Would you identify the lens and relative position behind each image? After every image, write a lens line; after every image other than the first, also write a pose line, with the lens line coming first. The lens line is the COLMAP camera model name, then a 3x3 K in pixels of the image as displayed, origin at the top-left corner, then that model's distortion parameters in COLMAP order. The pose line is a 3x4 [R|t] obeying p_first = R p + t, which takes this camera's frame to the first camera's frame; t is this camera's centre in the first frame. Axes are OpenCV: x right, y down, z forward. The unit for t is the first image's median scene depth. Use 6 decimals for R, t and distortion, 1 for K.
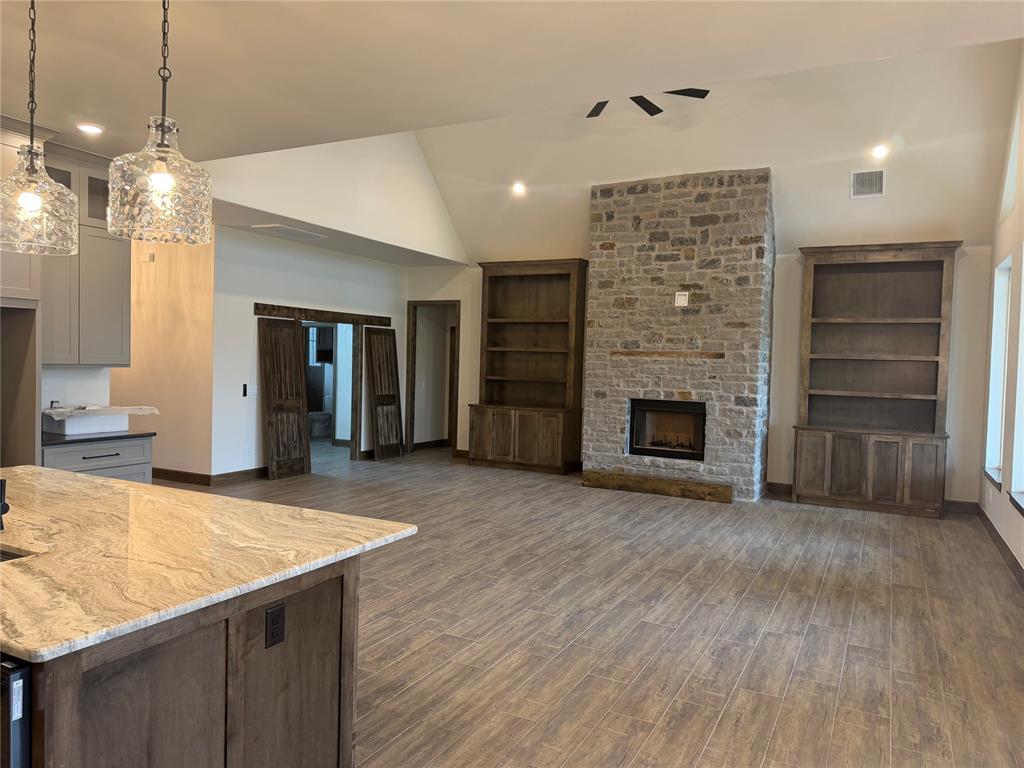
lens RADIAL K [[719.9, 0, 512.0], [0, 719.9, 384.0], [0, 0, 1]] dist [-0.000866, -0.000498]
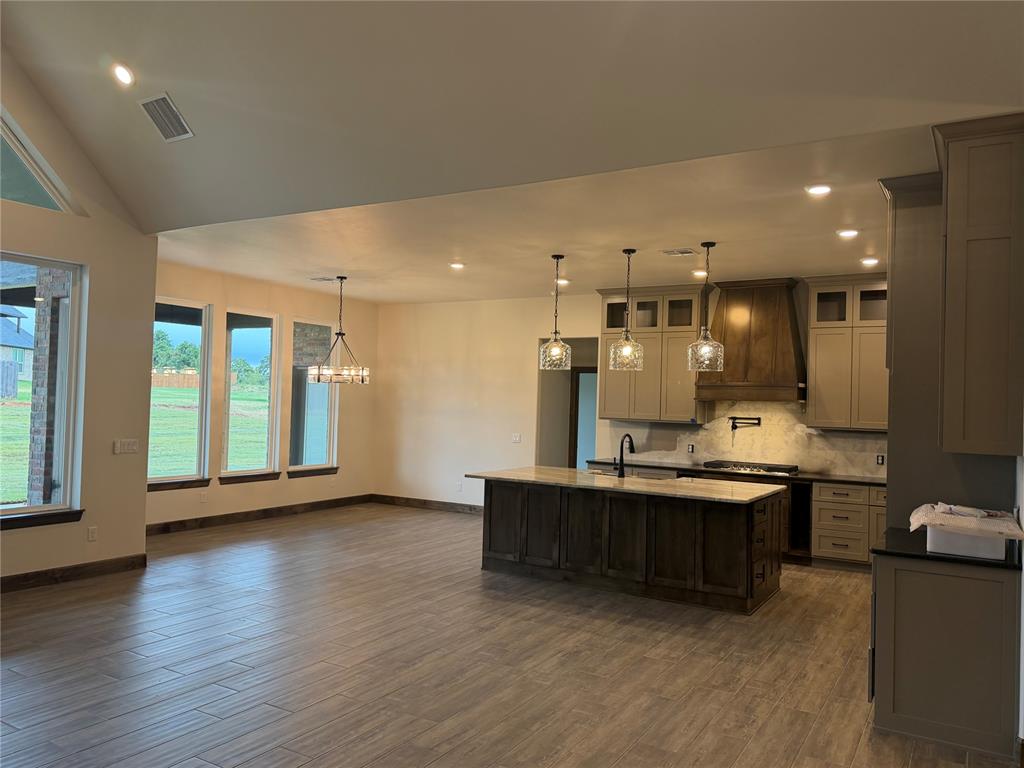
lens RADIAL K [[774.3, 0, 512.0], [0, 774.3, 384.0], [0, 0, 1]] dist [0.072069, -0.083166]
pose [[-0.996856, -0.050062, 0.061414, -0.297687], [-0.048757, 0.998556, 0.022566, -0.116500], [-0.062455, 0.019501, -0.997857, 2.420588]]
